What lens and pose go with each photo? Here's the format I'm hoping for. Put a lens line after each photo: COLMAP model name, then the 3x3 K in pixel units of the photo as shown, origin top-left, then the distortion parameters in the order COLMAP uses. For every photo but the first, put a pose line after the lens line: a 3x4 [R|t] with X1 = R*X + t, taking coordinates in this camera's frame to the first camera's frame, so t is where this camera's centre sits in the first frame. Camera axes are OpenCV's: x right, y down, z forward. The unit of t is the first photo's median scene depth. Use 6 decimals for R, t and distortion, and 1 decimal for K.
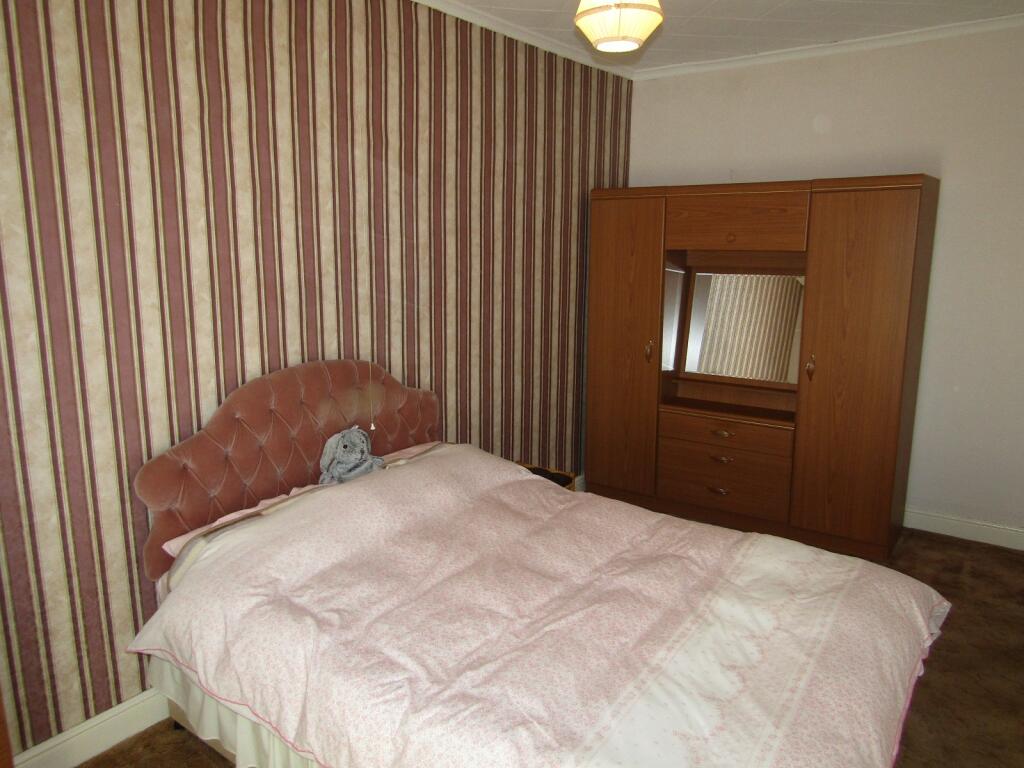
lens RADIAL K [[734.6, 0, 513.6], [0, 734.6, 381.6], [0, 0, 1]] dist [0.009980, 0.001615]
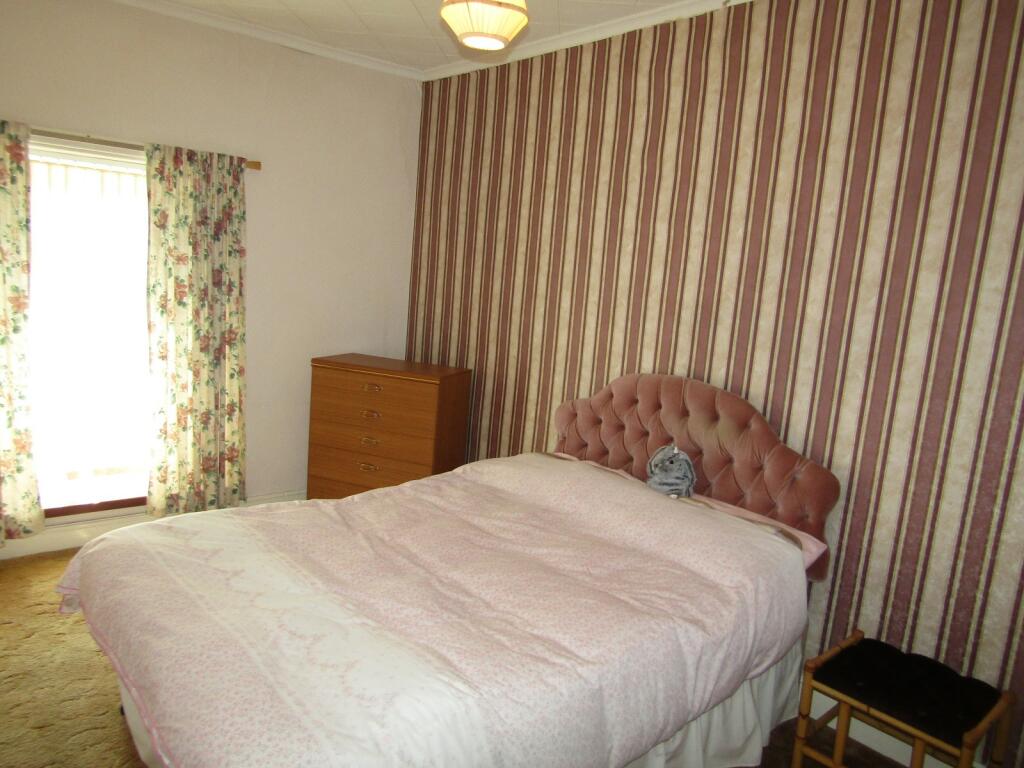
lens RADIAL K [[734.6, 0, 514.7], [0, 734.6, 384.0], [0, 0, 1]] dist [0.009980, 0.001615]
pose [[-0.226373, 0.134915, -0.964652, 0.859837], [-0.267751, 0.943590, 0.194802, -0.168565], [0.936517, 0.302385, -0.177479, 1.017246]]
